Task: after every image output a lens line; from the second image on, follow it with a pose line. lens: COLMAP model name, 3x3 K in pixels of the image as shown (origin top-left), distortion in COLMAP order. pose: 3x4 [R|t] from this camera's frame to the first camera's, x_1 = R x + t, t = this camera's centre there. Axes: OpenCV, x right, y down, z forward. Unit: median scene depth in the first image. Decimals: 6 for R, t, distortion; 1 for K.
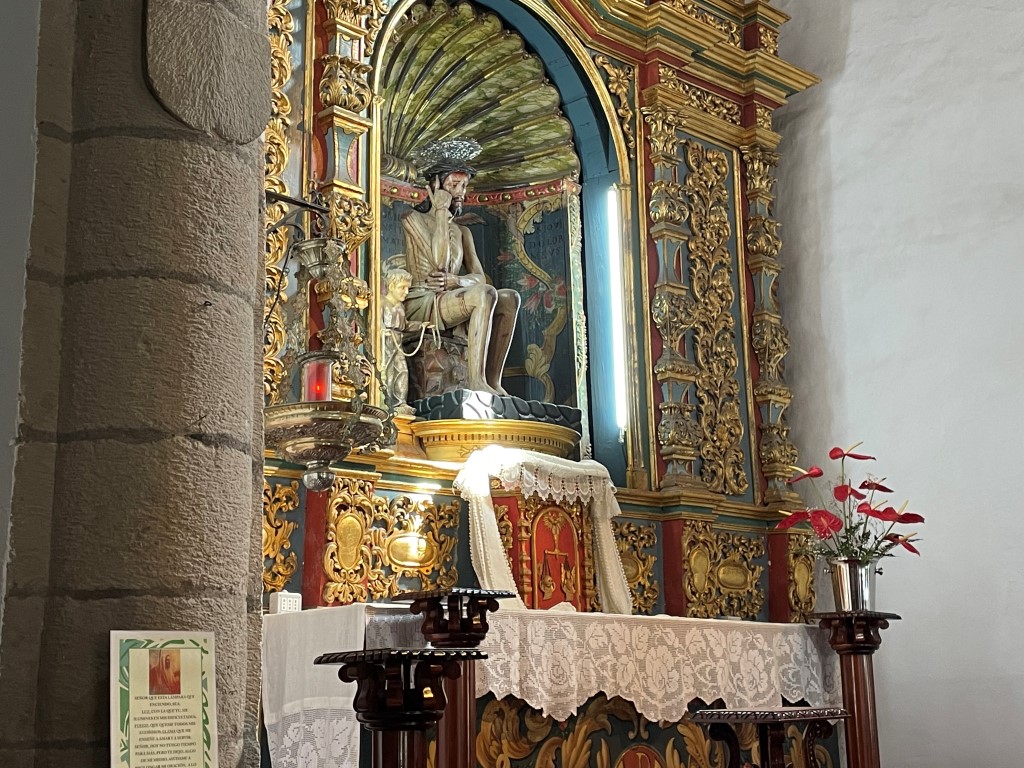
lens RADIAL K [[1405.3, 0, 512.0], [0, 1405.3, 384.0], [0, 0, 1]] dist [0.030008, 0.016393]
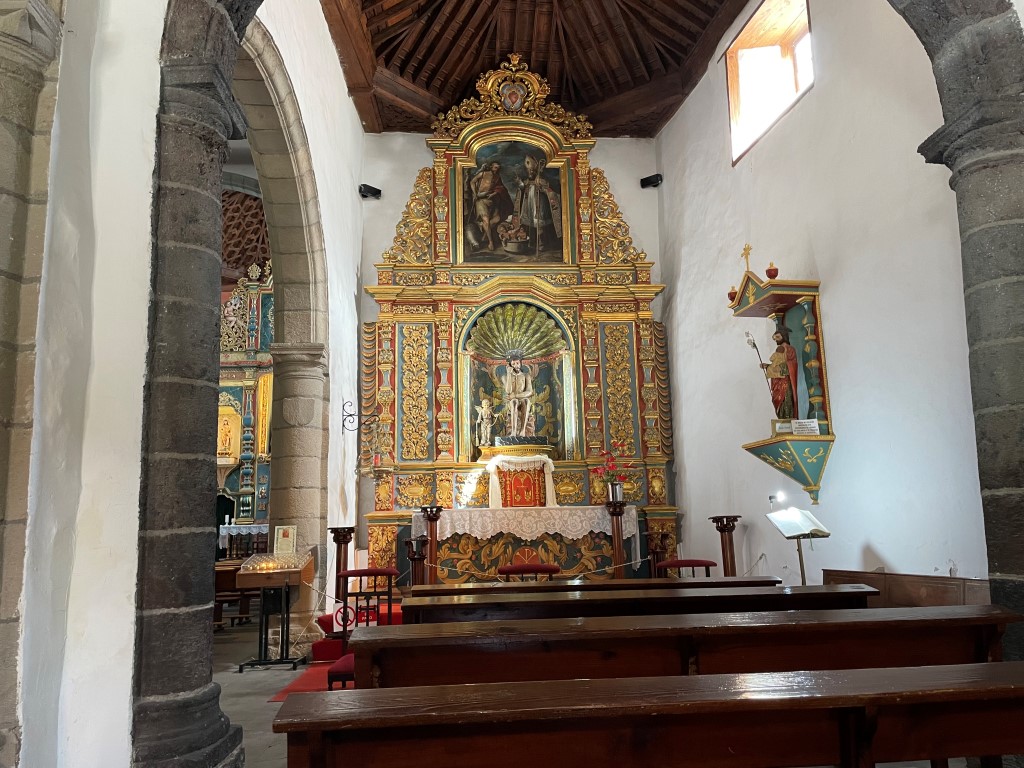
lens RADIAL K [[772.2, 0, 512.0], [0, 772.2, 384.0], [0, 0, 1]] dist [0.005492, 0.001393]
pose [[0.773506, -0.134151, -0.619429, 1.136038], [0.159195, 0.987133, -0.014991, -0.087208], [0.613470, -0.087014, 0.784909, -0.362949]]
